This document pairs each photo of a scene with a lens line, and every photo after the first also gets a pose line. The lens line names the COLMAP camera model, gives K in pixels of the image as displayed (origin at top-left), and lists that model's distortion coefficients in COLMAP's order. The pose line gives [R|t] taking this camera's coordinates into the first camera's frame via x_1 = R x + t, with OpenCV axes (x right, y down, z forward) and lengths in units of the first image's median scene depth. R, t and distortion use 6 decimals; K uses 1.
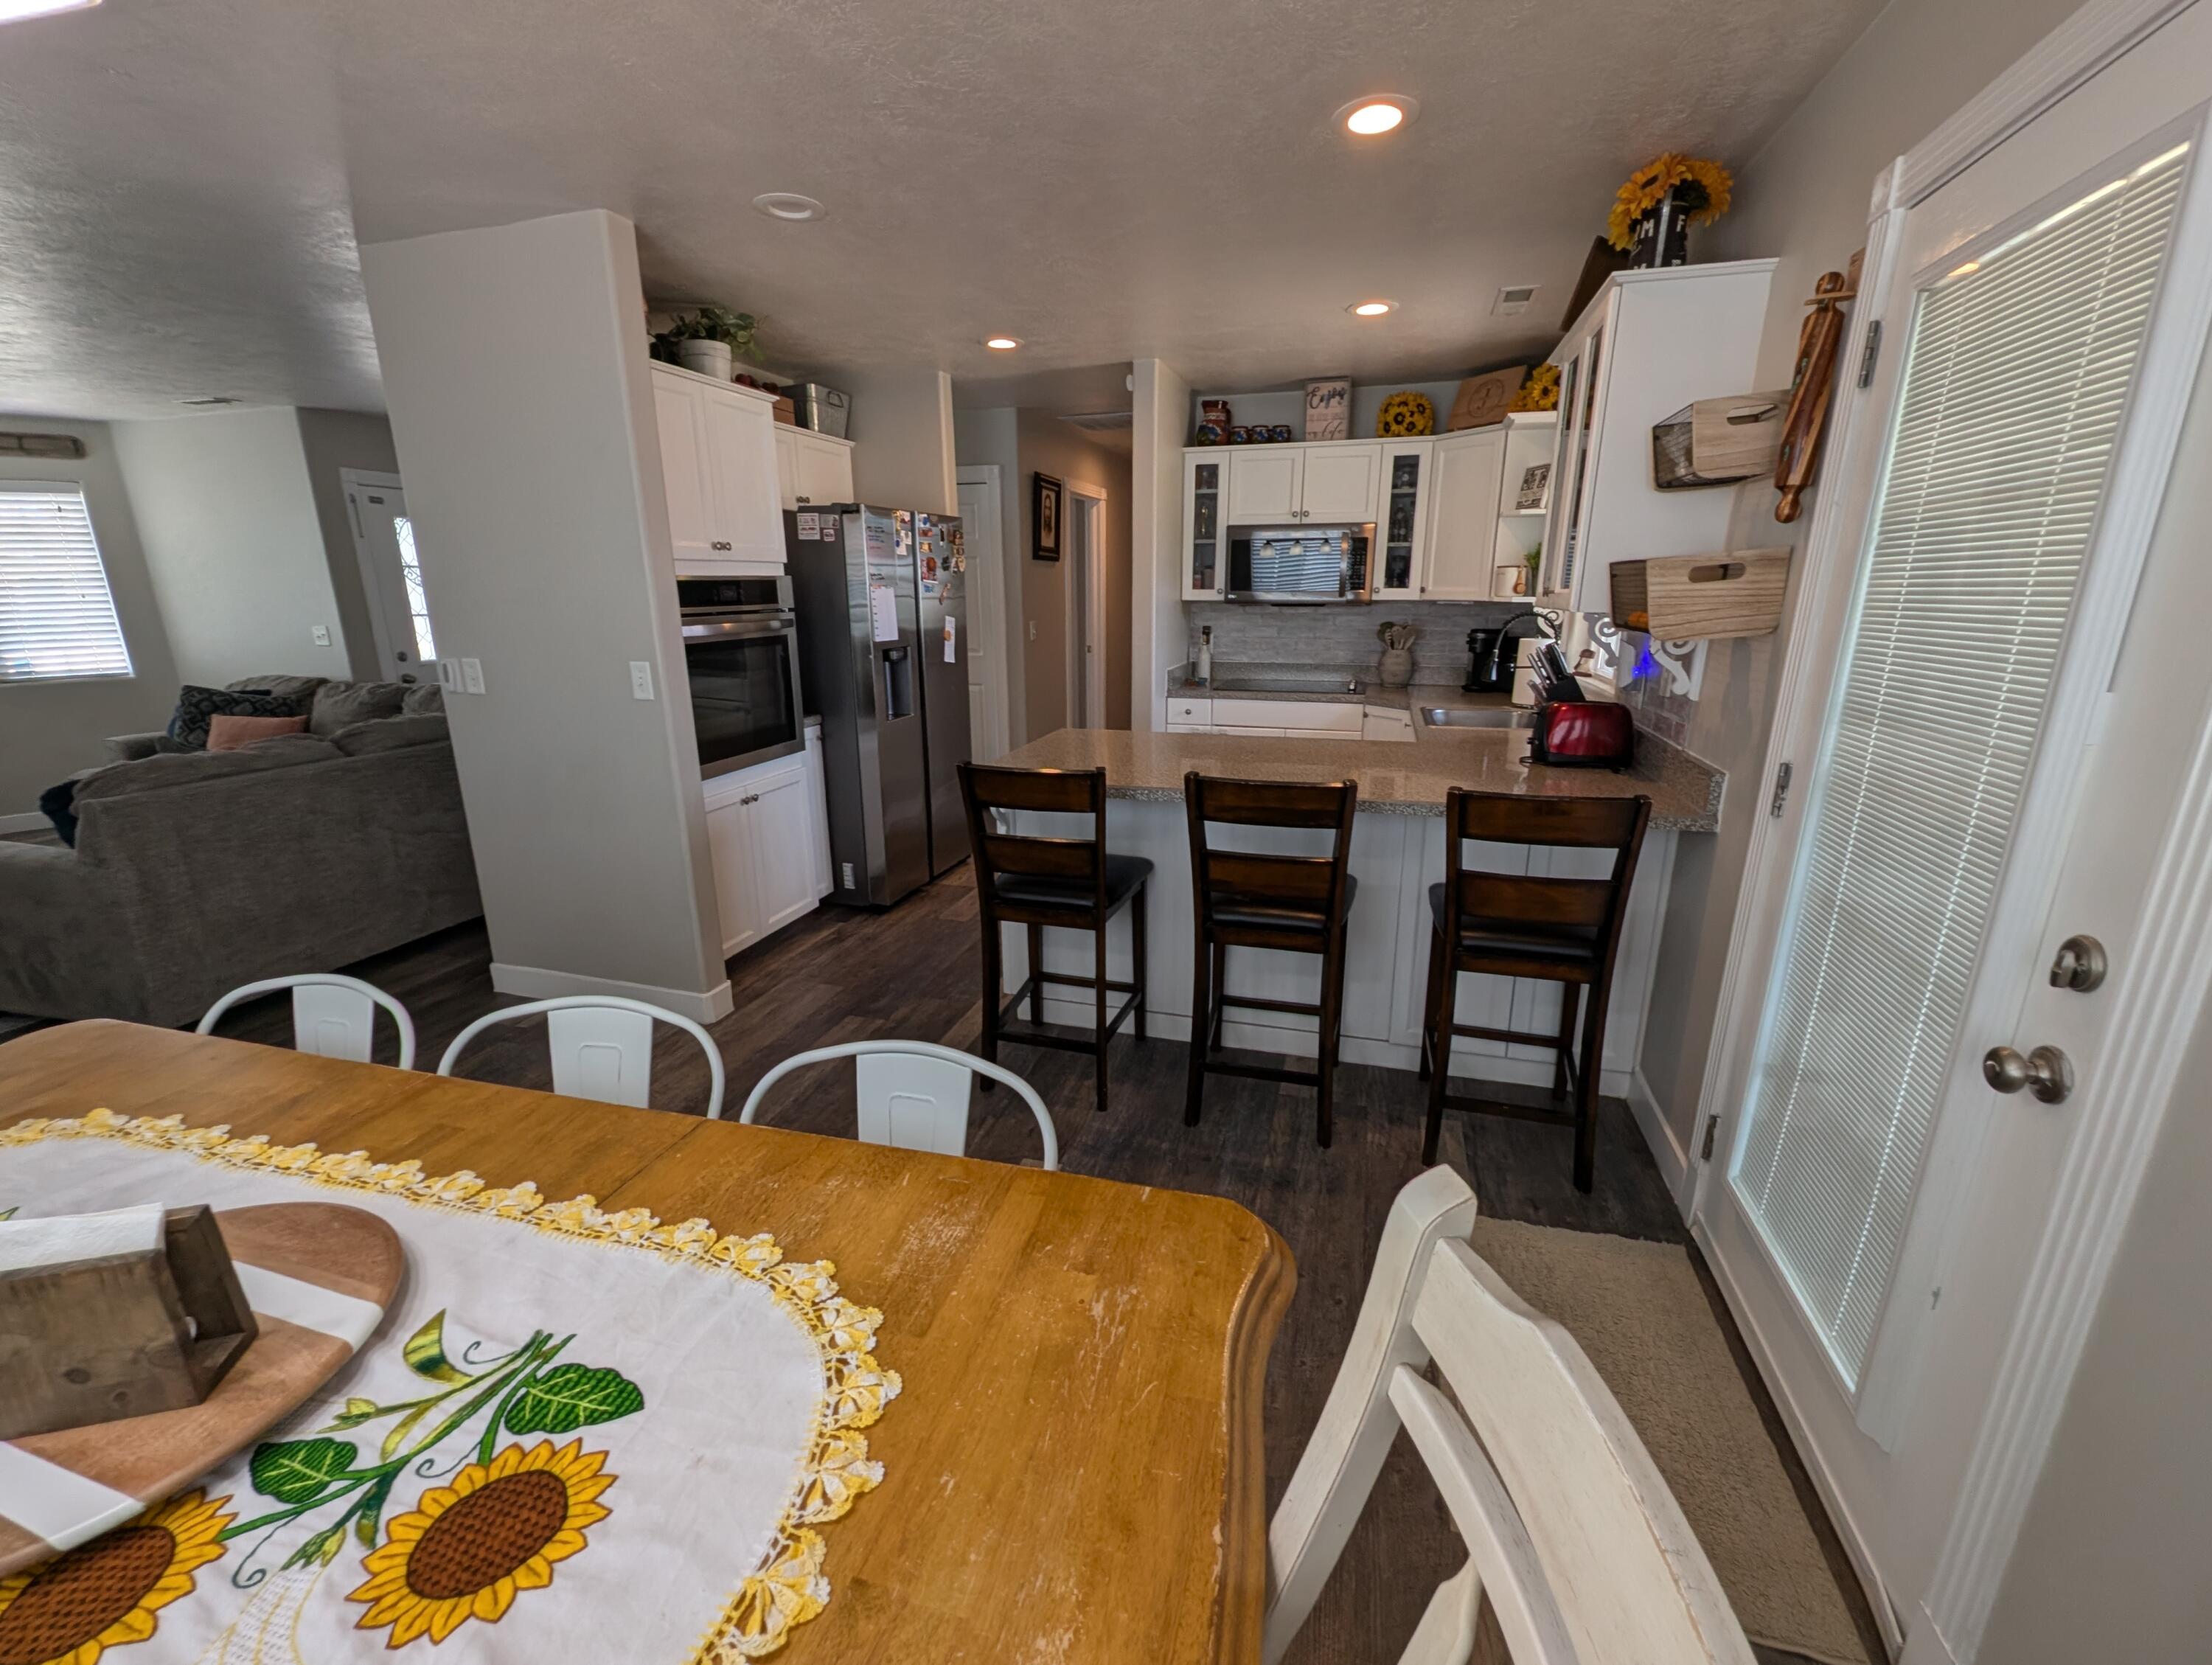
lens RADIAL K [[910.9, 0, 1105.5], [0, 910.9, 830.1], [0, 0, 1]] dist [0.002892, -0.002511]
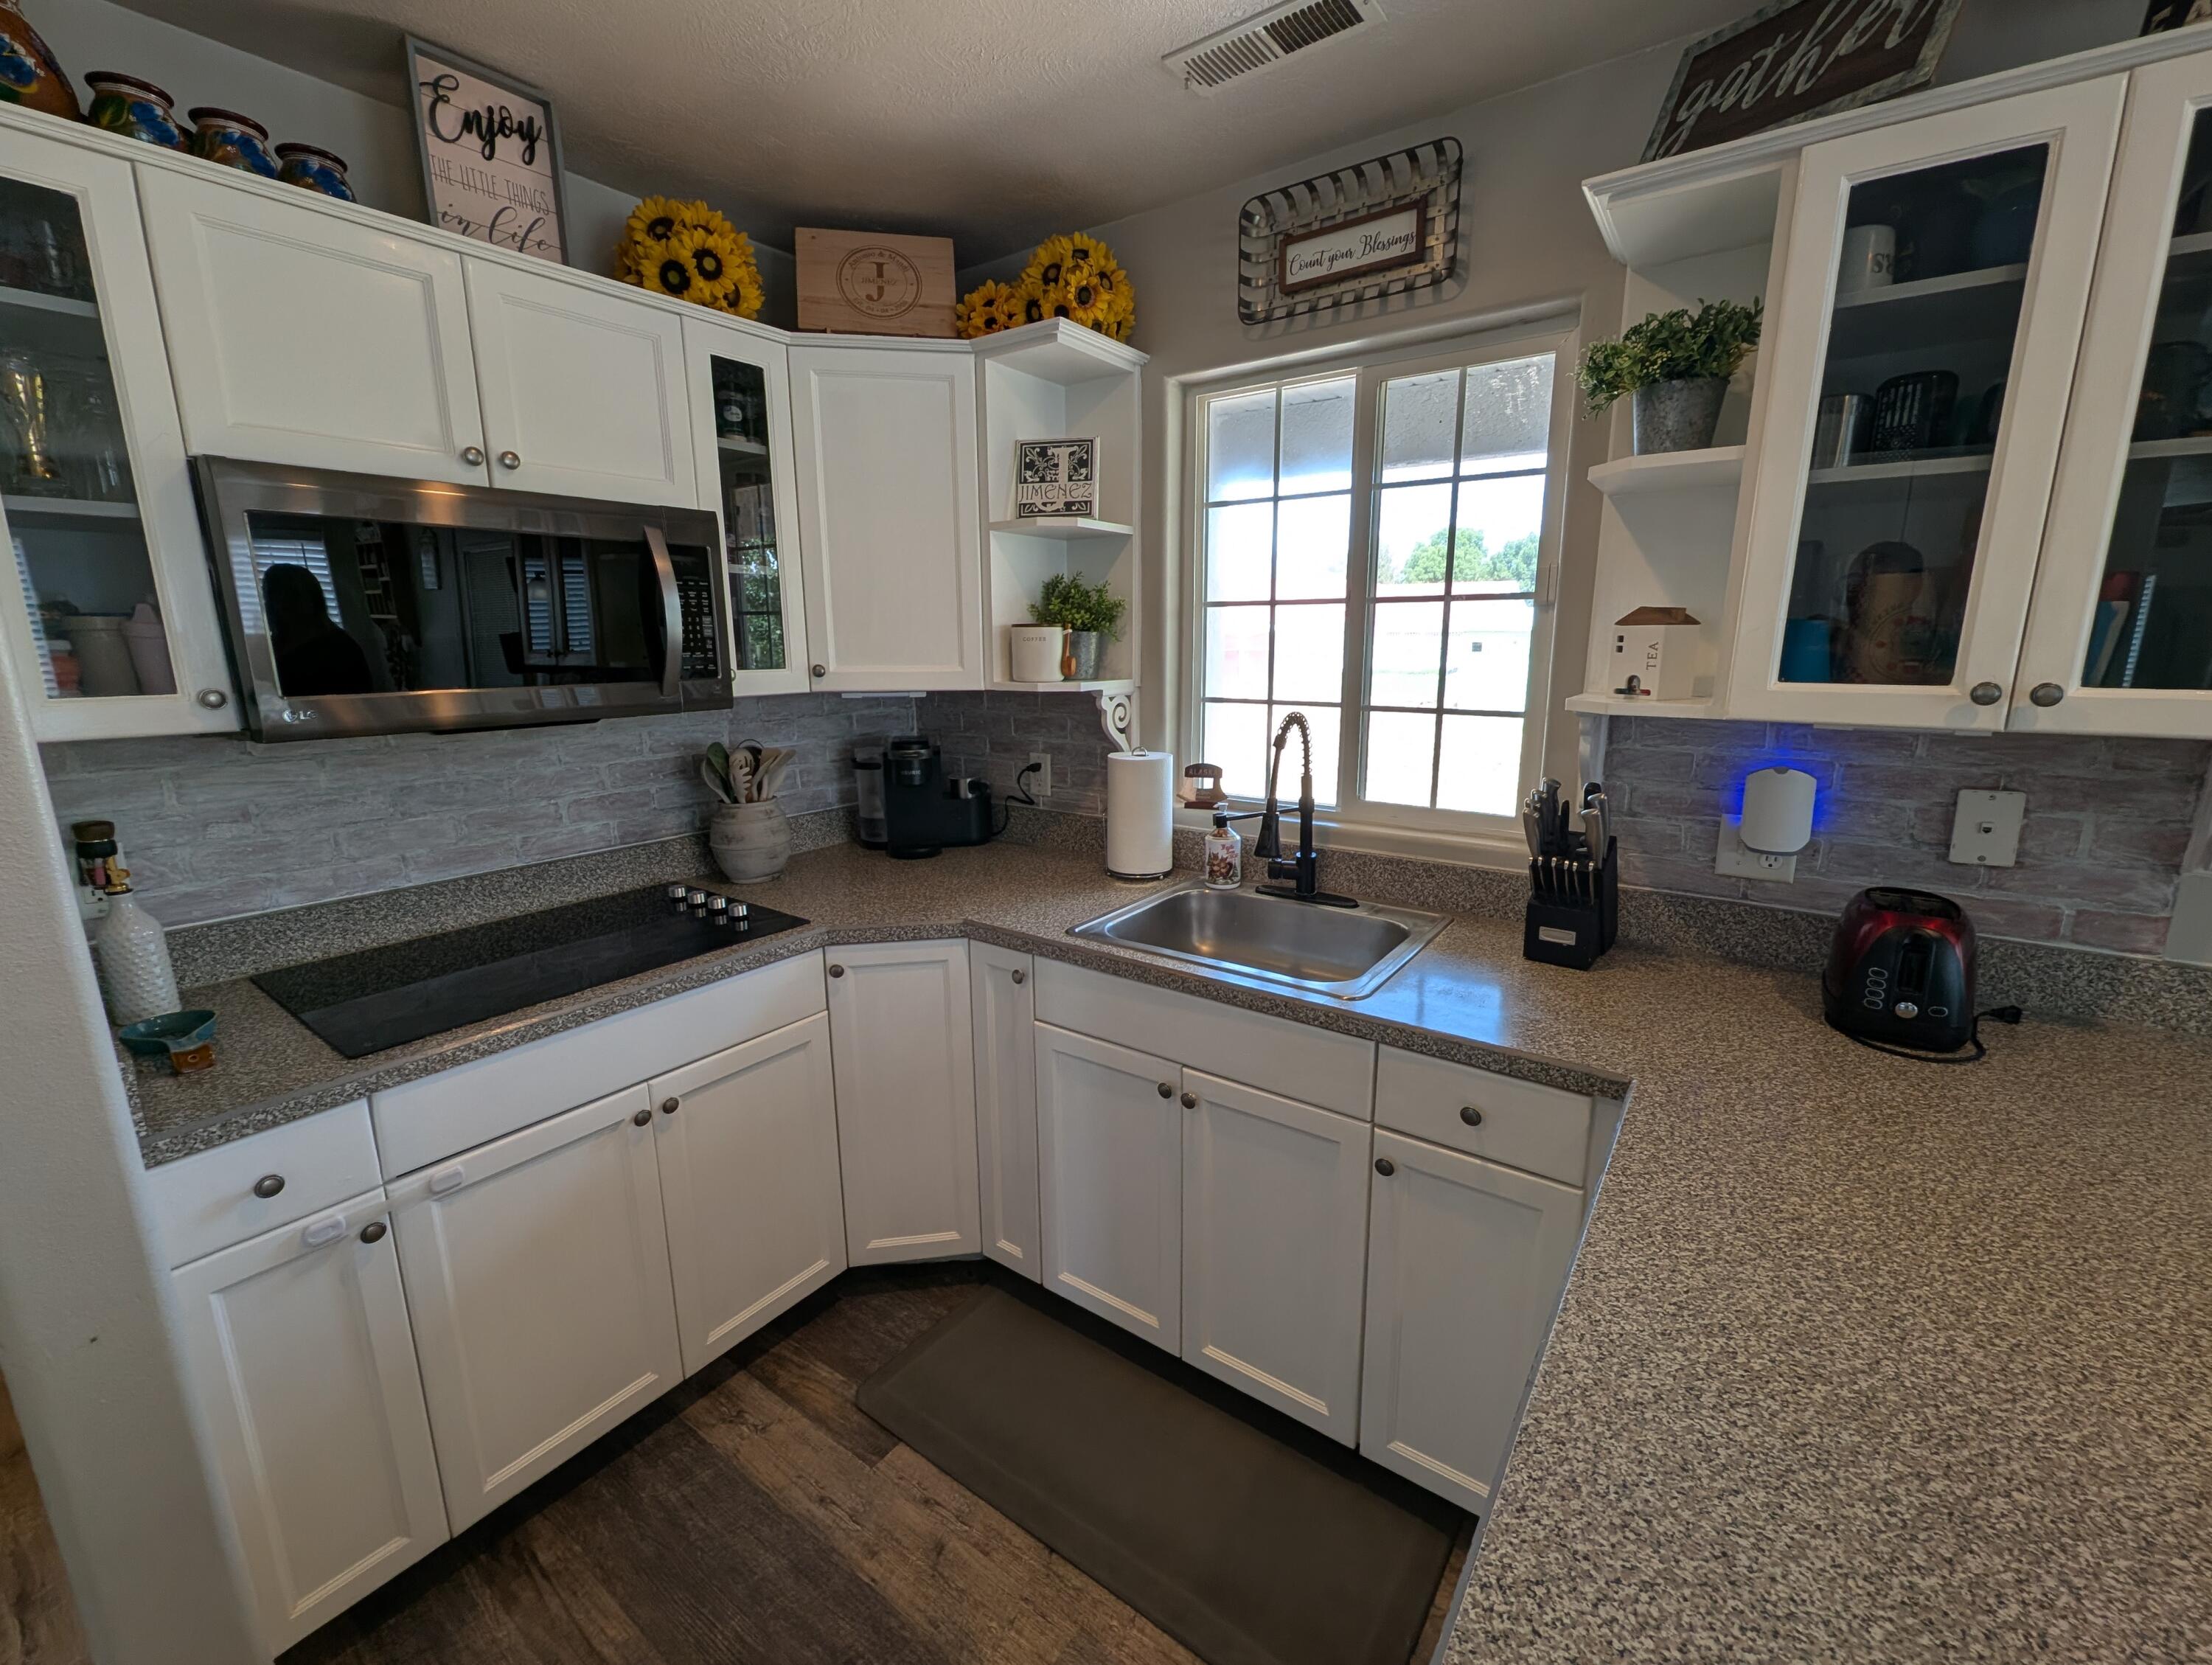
lens RADIAL K [[913.3, 0, 1106.2], [0, 913.3, 828.7], [0, 0, 1]] dist [0.005924, -0.002820]
pose [[0.333589, -0.195034, 0.922323, -0.051547], [0.246871, 0.962296, 0.114197, -0.228842], [-0.909820, 0.189600, 0.369160, 0.799359]]
